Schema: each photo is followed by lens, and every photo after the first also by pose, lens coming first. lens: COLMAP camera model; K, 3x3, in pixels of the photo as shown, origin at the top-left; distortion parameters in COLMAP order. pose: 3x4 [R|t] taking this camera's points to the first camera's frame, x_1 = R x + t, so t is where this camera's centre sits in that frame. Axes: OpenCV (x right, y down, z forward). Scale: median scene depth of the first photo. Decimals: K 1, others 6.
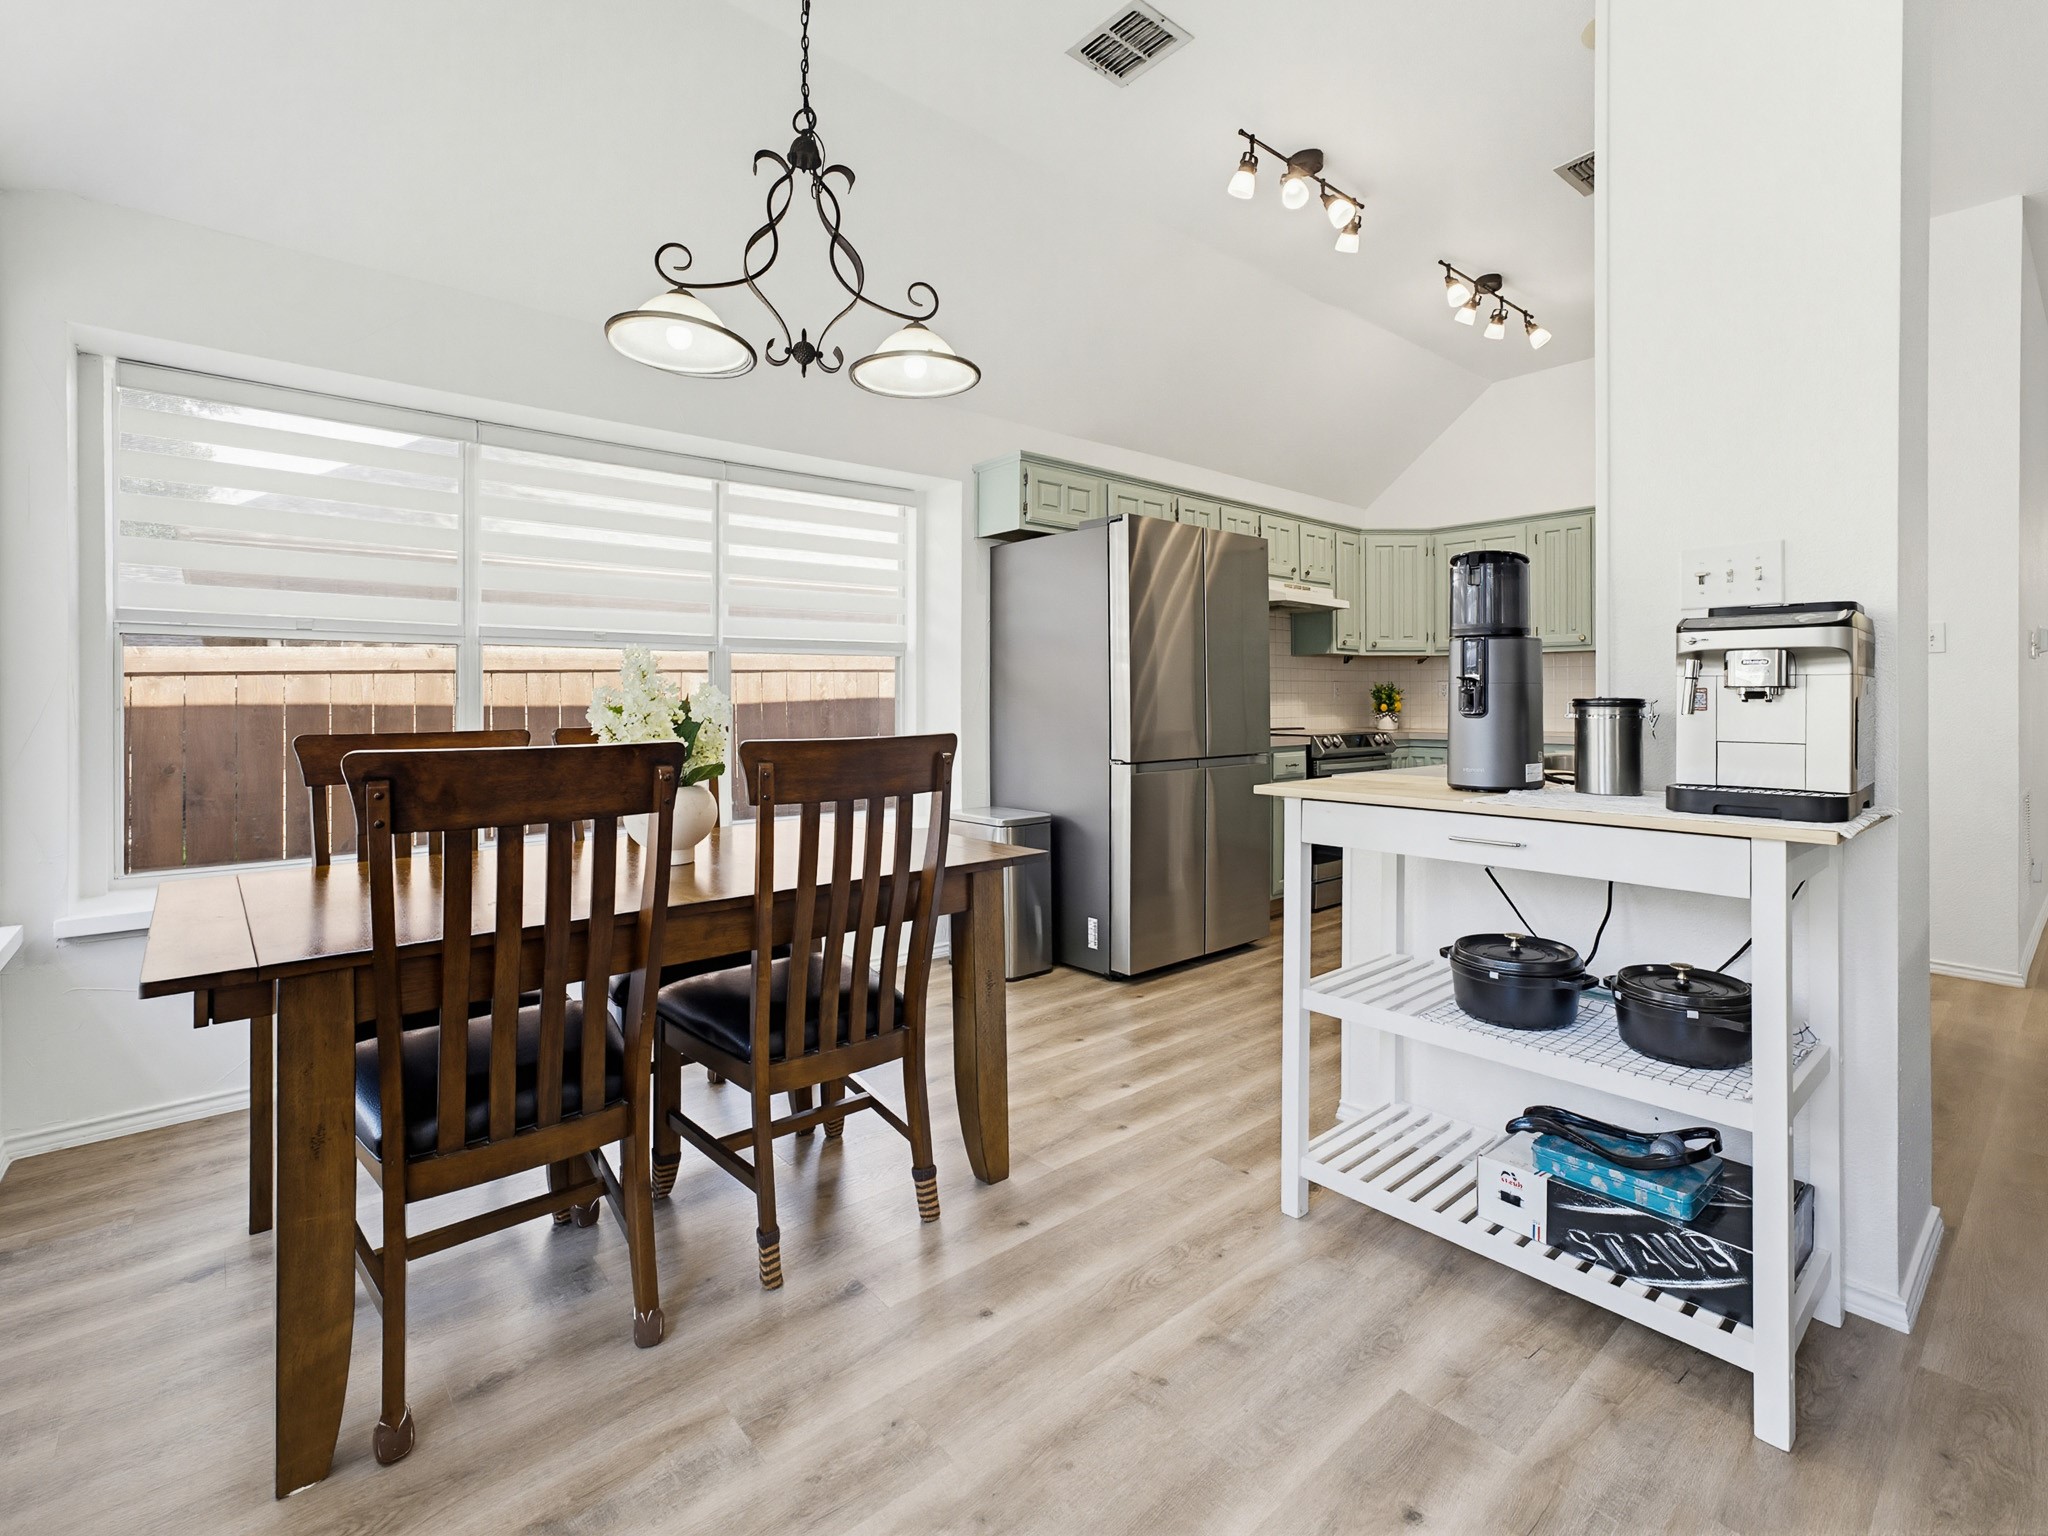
lens RADIAL K [[986.6, 0, 1026.9], [0, 986.6, 728.0], [0, 0, 1]] dist [-0.041148, 0.030068]
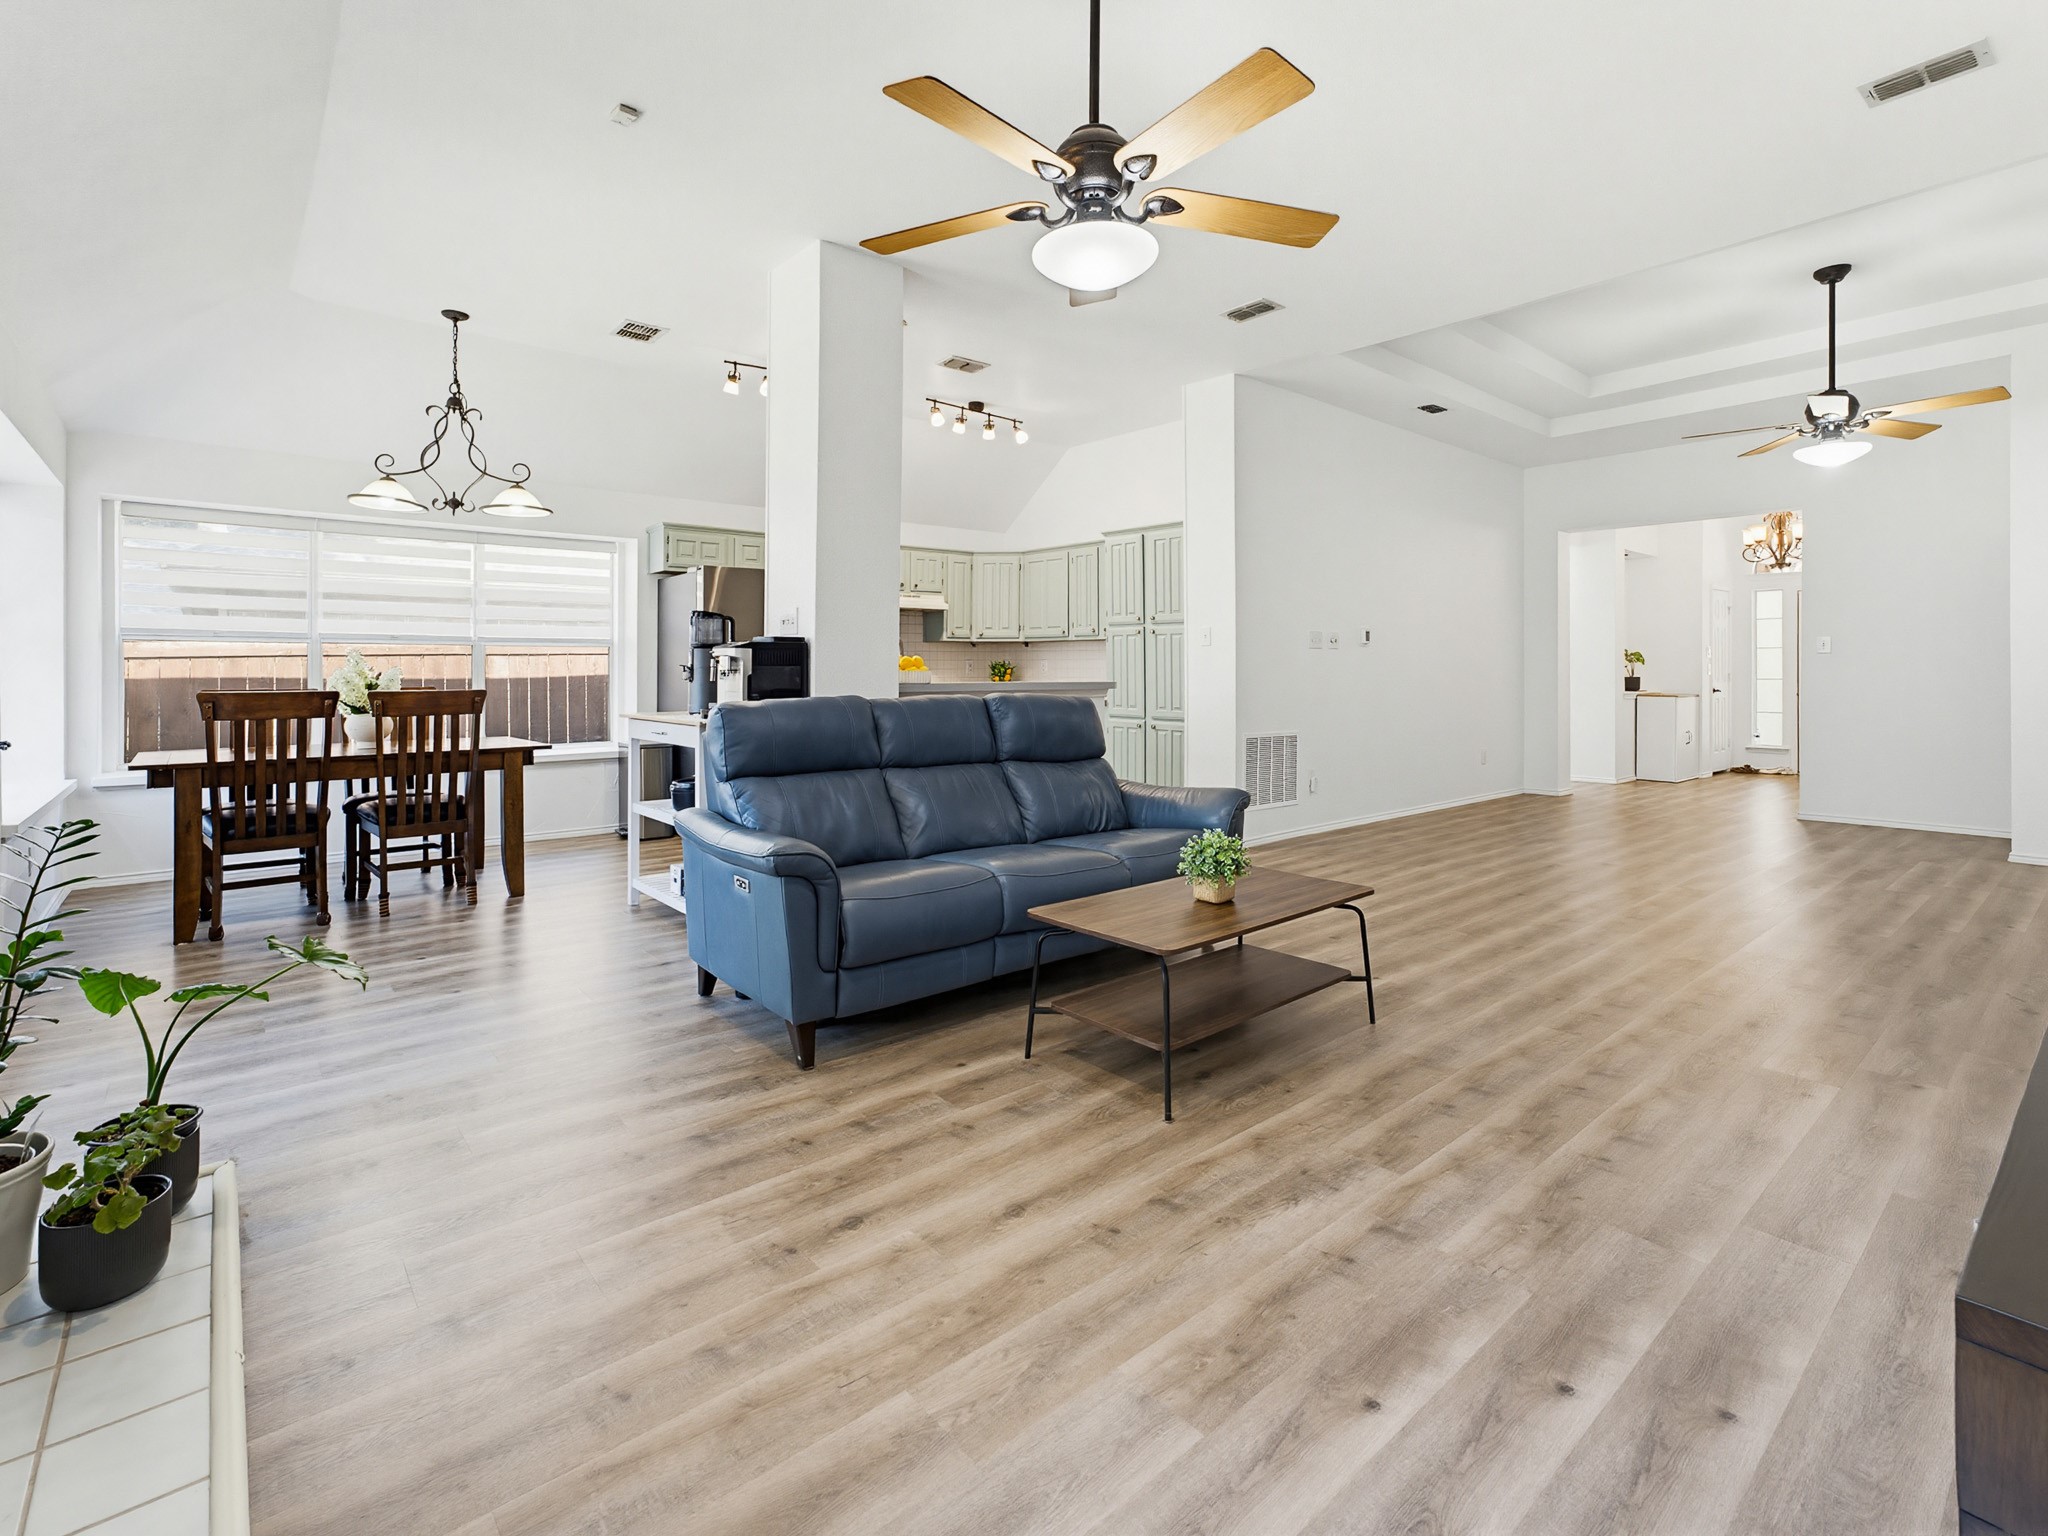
lens RADIAL K [[994.0, 0, 990.7], [0, 994.0, 695.8], [0, 0, 1]] dist [0.002717, 0.001155]
pose [[0.999464, -0.002558, -0.032649, 0.907420], [0.002399, 0.999985, -0.004924, 0.026464], [0.032661, 0.004843, 0.999455, -0.975664]]
